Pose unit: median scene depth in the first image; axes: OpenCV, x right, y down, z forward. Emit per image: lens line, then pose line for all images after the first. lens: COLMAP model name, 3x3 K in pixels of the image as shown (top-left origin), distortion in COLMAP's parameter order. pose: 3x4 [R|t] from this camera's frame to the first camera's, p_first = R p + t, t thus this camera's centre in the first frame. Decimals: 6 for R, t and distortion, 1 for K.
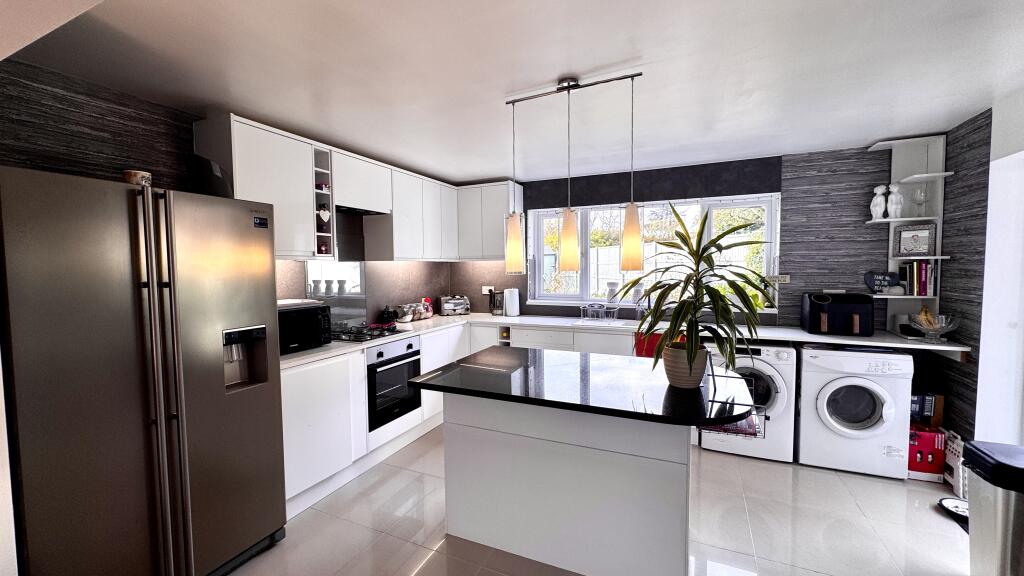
lens RADIAL K [[410.9, 0, 507.6], [0, 410.9, 286.7], [0, 0, 1]] dist [-0.002465, 0.000680]
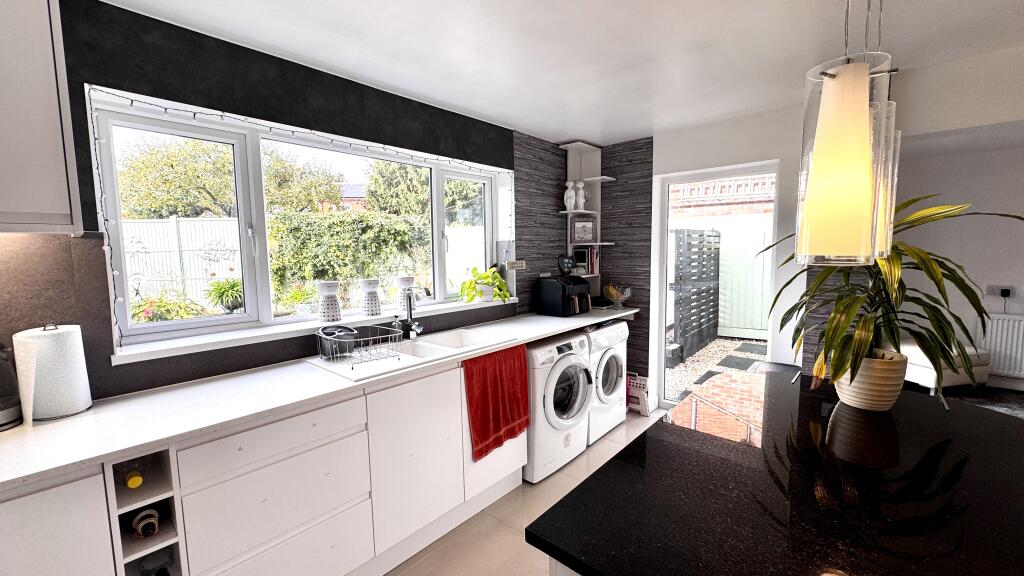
lens RADIAL K [[410.9, 0, 512.4], [0, 410.9, 287.0], [0, 0, 1]] dist [-0.002465, 0.000680]
pose [[0.286728, -0.084331, 0.954293, -0.265560], [0.056654, 0.995867, 0.070982, -0.040990], [-0.956335, 0.033712, 0.290321, 0.842421]]
